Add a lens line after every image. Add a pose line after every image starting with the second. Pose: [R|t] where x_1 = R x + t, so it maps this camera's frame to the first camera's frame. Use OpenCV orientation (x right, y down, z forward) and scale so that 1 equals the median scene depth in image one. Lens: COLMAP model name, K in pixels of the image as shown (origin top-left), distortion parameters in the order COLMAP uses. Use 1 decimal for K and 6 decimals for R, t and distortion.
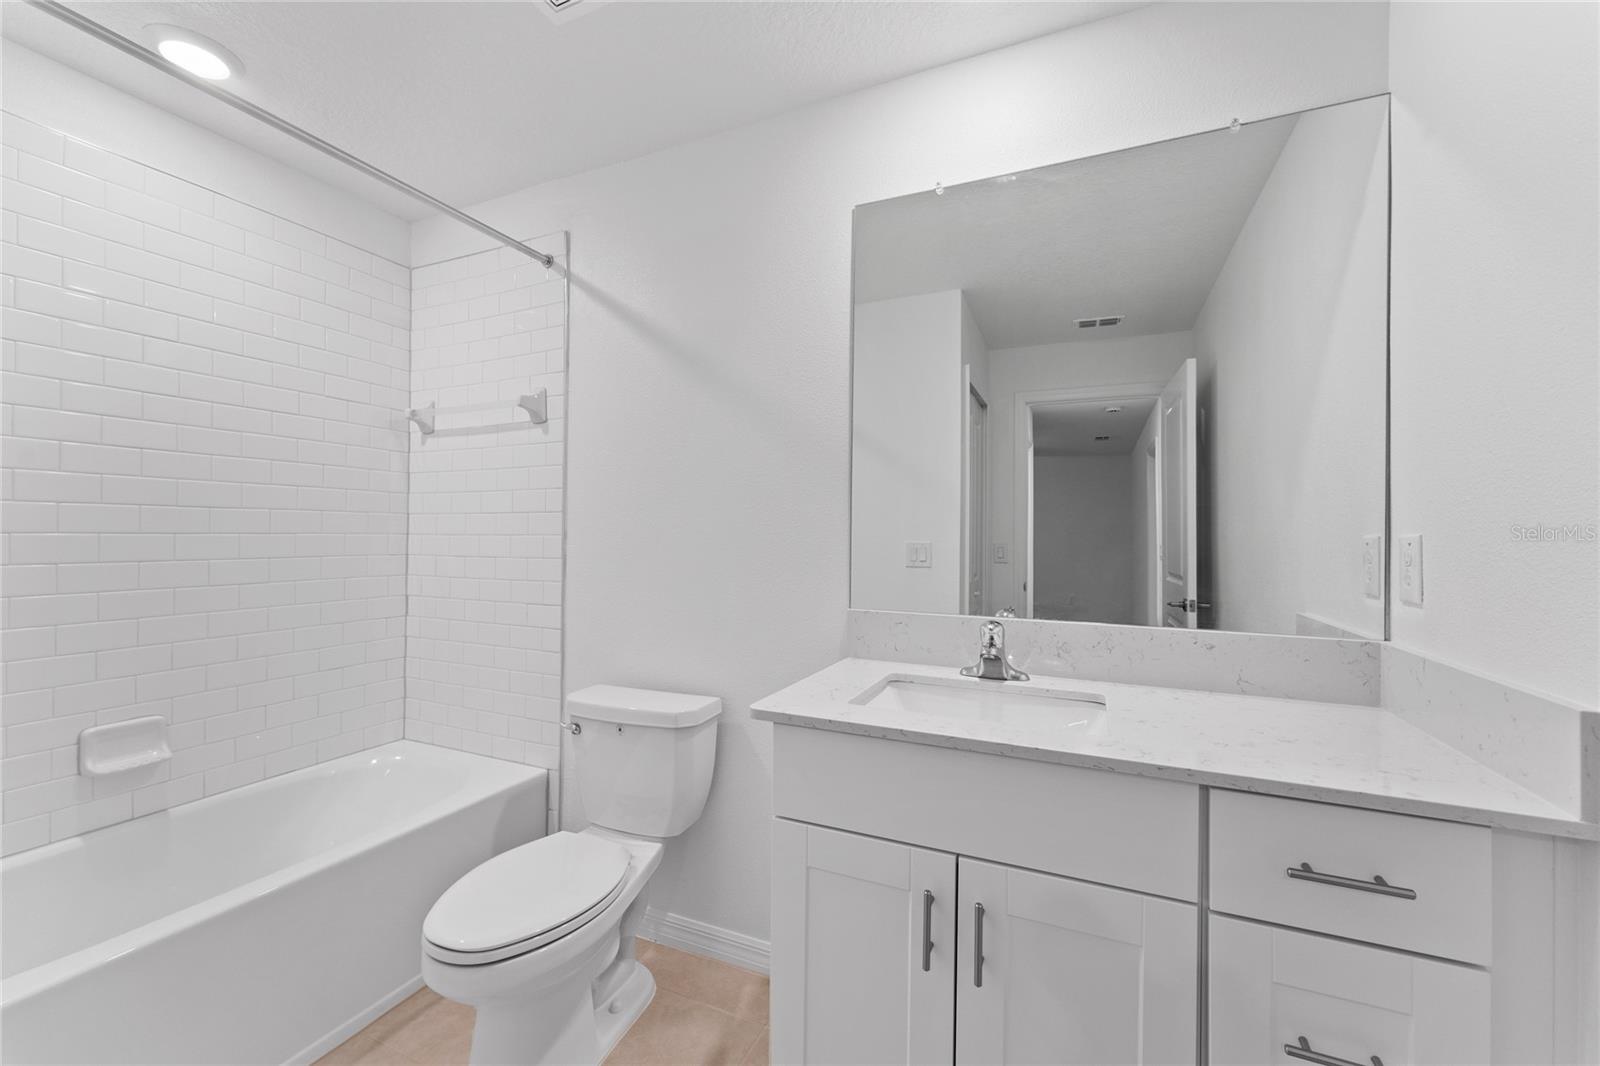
lens RADIAL K [[641.3, 0, 794.4], [0, 641.3, 537.3], [0, 0, 1]] dist [-0.001786, -0.000427]
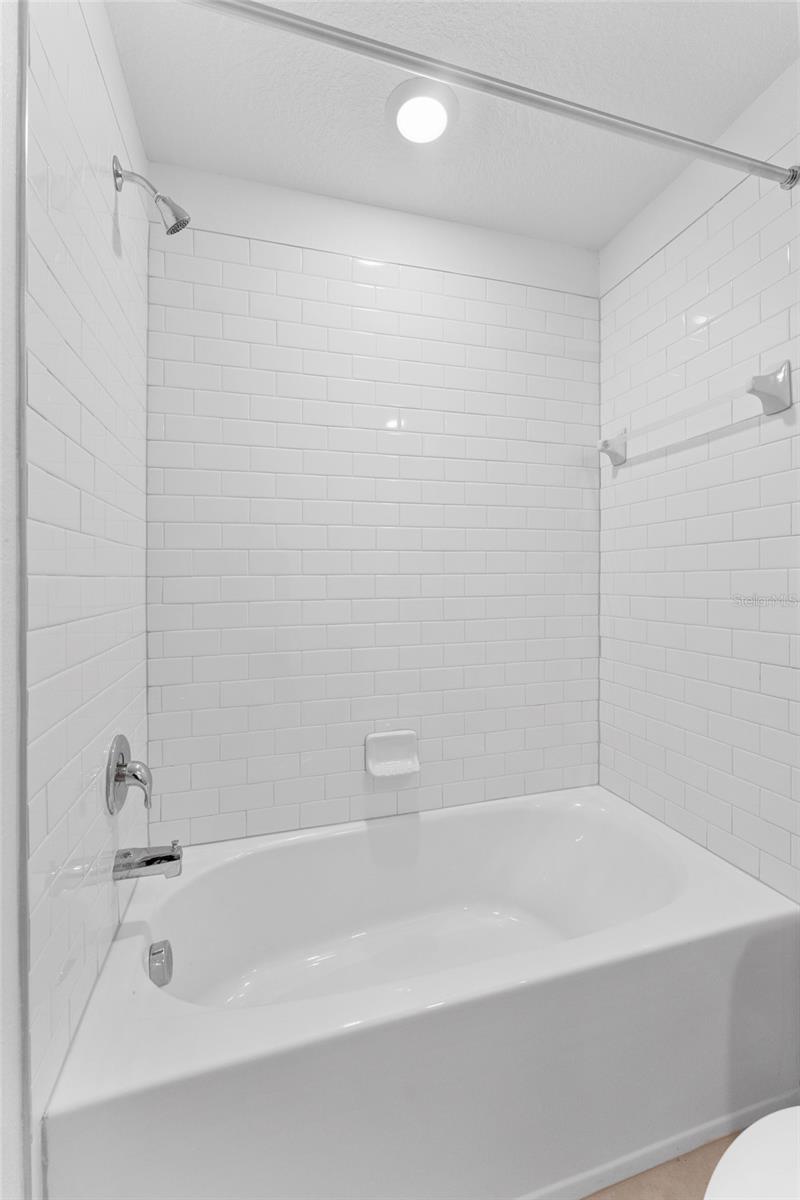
lens RADIAL K [[481.0, 0, 400.0], [0, 481.0, 592.3], [0, 0, 1]] dist [-0.001786, -0.000427]
pose [[0.637666, 0.001709, -0.770311, -0.244517], [0.014186, 0.999802, 0.013962, 0.009992], [0.770182, -0.019831, 0.637515, 0.315321]]
